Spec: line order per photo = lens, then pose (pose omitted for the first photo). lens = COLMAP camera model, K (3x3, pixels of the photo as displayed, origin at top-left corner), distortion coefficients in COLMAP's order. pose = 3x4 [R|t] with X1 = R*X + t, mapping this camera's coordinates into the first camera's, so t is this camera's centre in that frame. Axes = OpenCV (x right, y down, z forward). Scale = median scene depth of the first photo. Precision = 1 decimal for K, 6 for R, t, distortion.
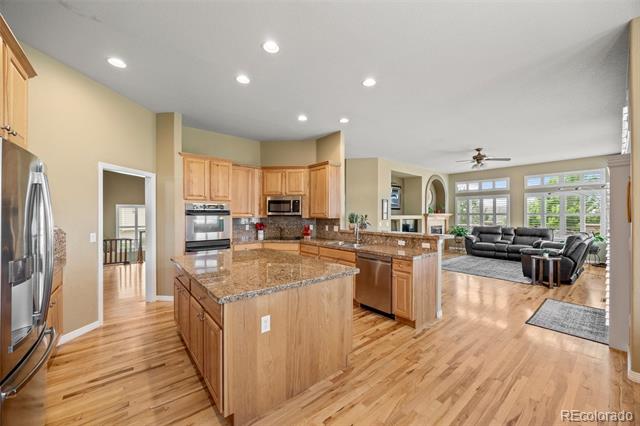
lens RADIAL K [[247.8, 0, 319.8], [0, 247.8, 213.9], [0, 0, 1]] dist [-0.001082, -0.000451]
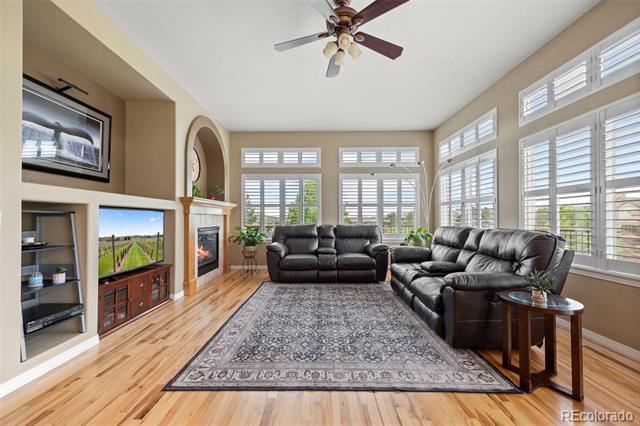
lens RADIAL K [[263.4, 0, 321.1], [0, 263.4, 216.8], [0, 0, 1]] dist [0.013287, 0.000179]
pose [[0.638730, 0.003245, 0.769424, 0.259055], [0.000433, 0.999989, -0.004576, 0.036339], [-0.769430, 0.003256, 0.638722, 0.605496]]
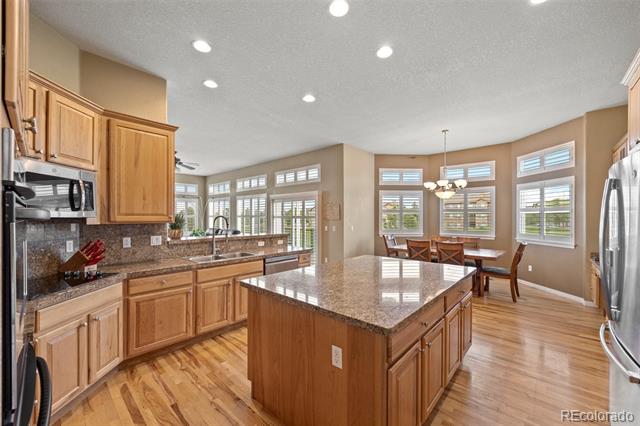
lens RADIAL K [[247.8, 0, 325.2], [0, 247.8, 217.6], [0, 0, 1]] dist [-0.001082, -0.000451]
pose [[-0.152675, -0.004465, 0.988266, -0.346599], [0.001469, 0.999988, 0.004745, 0.001396], [-0.988275, 0.002177, -0.152667, 0.416017]]
